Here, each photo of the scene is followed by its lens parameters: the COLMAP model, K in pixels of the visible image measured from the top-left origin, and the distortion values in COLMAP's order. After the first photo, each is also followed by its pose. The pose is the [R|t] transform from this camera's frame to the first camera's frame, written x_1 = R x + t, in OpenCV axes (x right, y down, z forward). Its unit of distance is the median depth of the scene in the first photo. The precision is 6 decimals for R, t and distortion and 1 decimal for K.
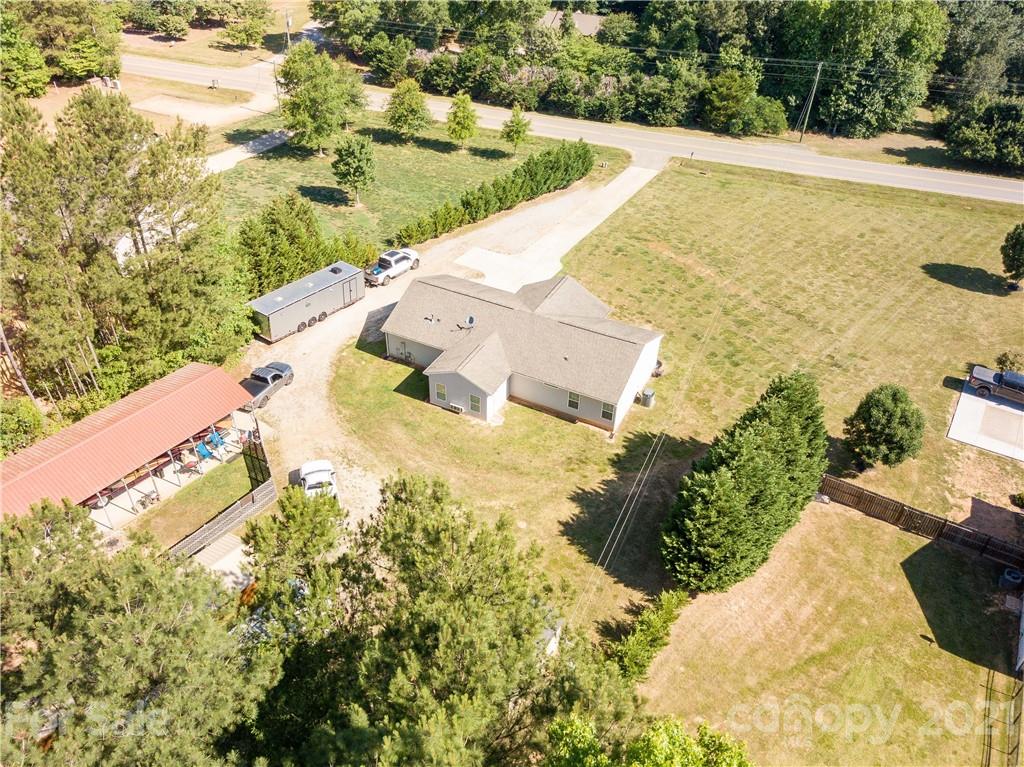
lens RADIAL K [[801.4, 0, 505.8], [0, 801.4, 380.5], [0, 0, 1]] dist [0.009998, -0.011051]
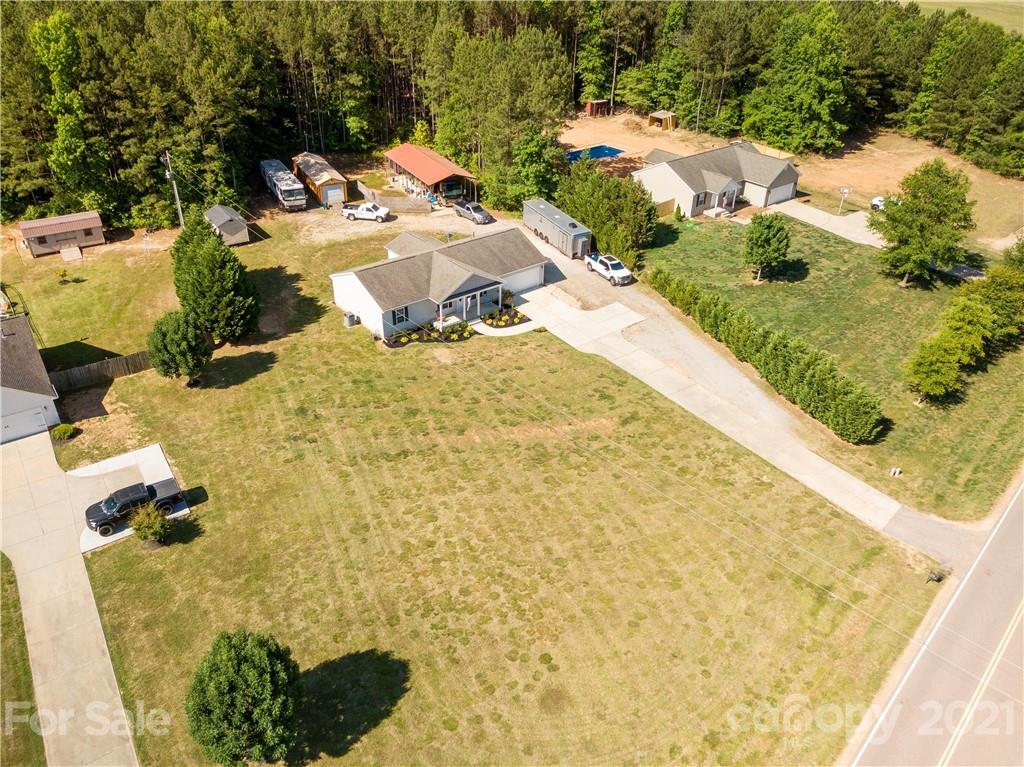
lens RADIAL K [[801.4, 0, 504.0], [0, 801.4, 386.5], [0, 0, 1]] dist [0.009998, -0.011051]
pose [[-0.410420, 0.456742, -0.789267, 0.855500], [-0.565218, 0.551793, 0.613232, -0.633438], [0.715601, 0.697790, 0.031692, 0.921050]]
